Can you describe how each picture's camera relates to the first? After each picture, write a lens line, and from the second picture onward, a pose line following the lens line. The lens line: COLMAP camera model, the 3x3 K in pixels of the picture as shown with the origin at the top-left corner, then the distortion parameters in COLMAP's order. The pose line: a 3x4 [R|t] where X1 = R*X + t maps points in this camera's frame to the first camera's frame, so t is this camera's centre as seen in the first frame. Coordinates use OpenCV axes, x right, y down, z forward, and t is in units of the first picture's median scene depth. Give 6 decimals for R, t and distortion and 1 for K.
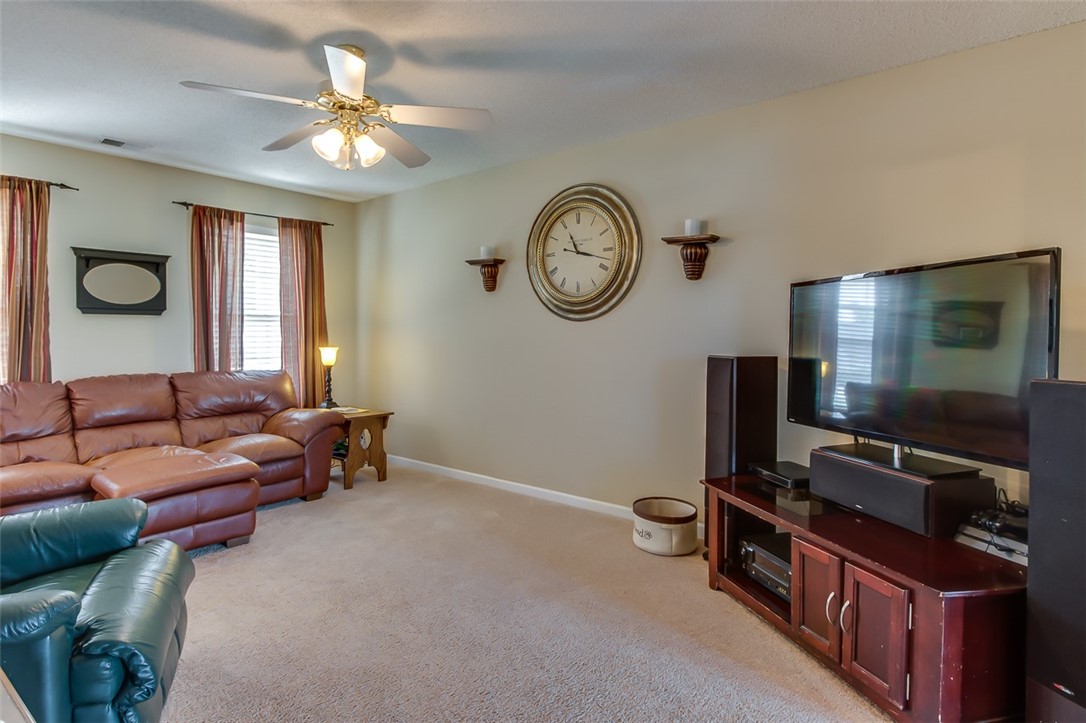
lens RADIAL K [[566.8, 0, 517.6], [0, 566.8, 339.1], [0, 0, 1]] dist [-0.019180, 0.004785]
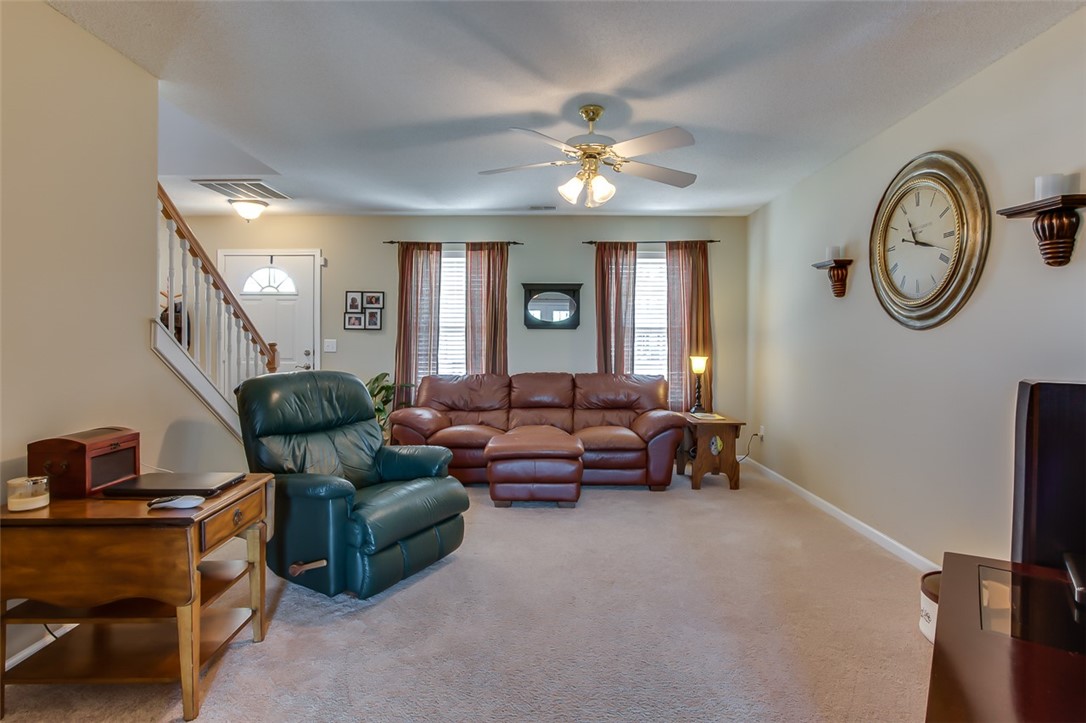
lens RADIAL K [[566.8, 0, 550.2], [0, 566.8, 343.5], [0, 0, 1]] dist [-0.019180, 0.004785]
pose [[0.641203, 0.005551, -0.767351, 0.366723], [-0.013118, 0.999907, -0.003728, -0.003074], [0.767259, 0.012456, 0.641217, 0.106363]]
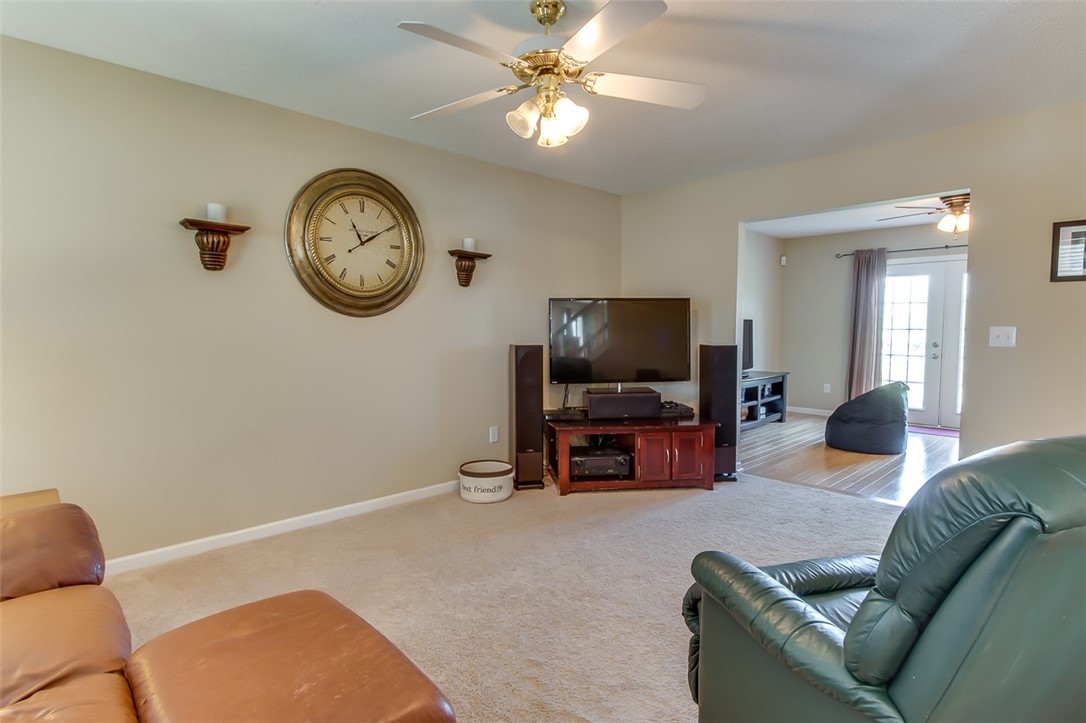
lens RADIAL K [[526.4, 0, 550.9], [0, 526.4, 362.9], [0, 0, 1]] dist [-0.023943, -0.002375]
pose [[0.116188, -0.067623, 0.990923, -0.700108], [0.012172, 0.997702, 0.066658, -0.010361], [-0.993153, 0.004316, 0.116744, 0.571209]]
